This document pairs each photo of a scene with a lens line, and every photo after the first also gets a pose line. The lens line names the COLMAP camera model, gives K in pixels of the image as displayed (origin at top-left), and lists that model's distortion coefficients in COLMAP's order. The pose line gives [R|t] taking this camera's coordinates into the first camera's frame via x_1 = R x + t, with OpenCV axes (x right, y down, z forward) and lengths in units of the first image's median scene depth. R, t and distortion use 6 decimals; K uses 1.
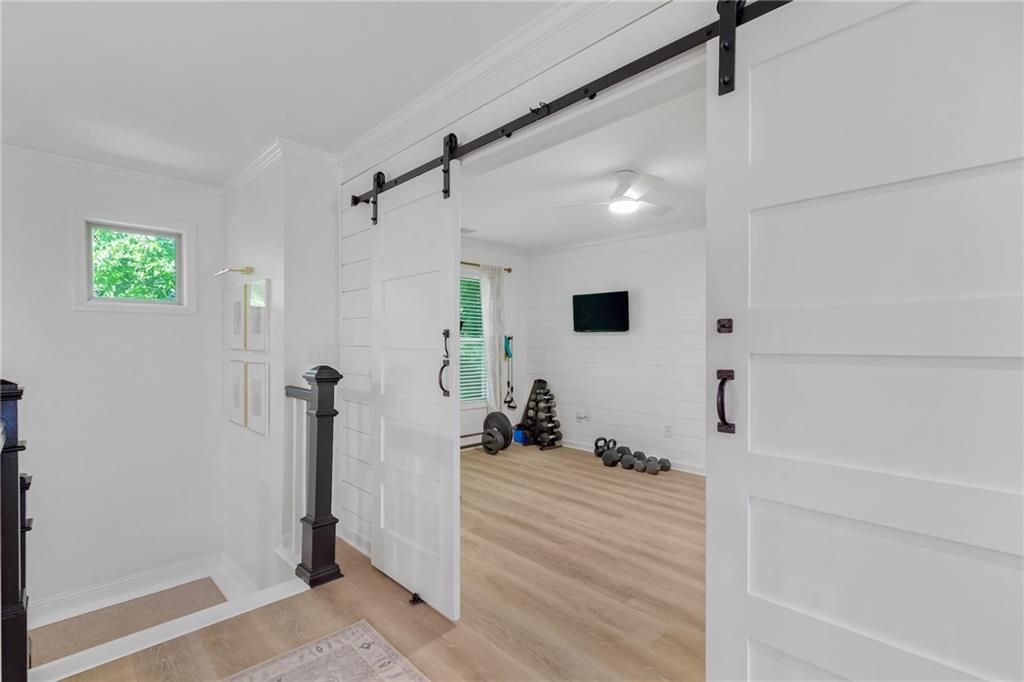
lens RADIAL K [[460.7, 0, 518.2], [0, 460.7, 341.2], [0, 0, 1]] dist [0.006147, 0.000384]
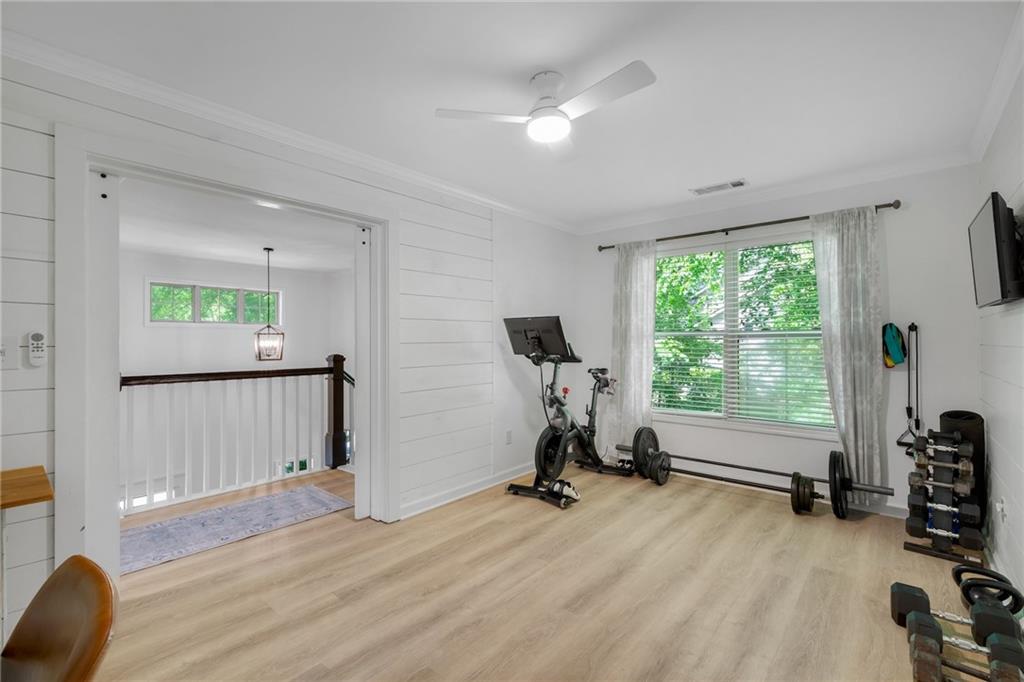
lens RADIAL K [[460.7, 0, 517.4], [0, 460.7, 340.5], [0, 0, 1]] dist [0.006147, 0.000384]
pose [[0.093002, 0.000342, -0.995666, 0.664383], [0.013730, 0.999904, 0.001626, 0.001321], [0.995571, -0.013822, 0.092989, 0.674321]]
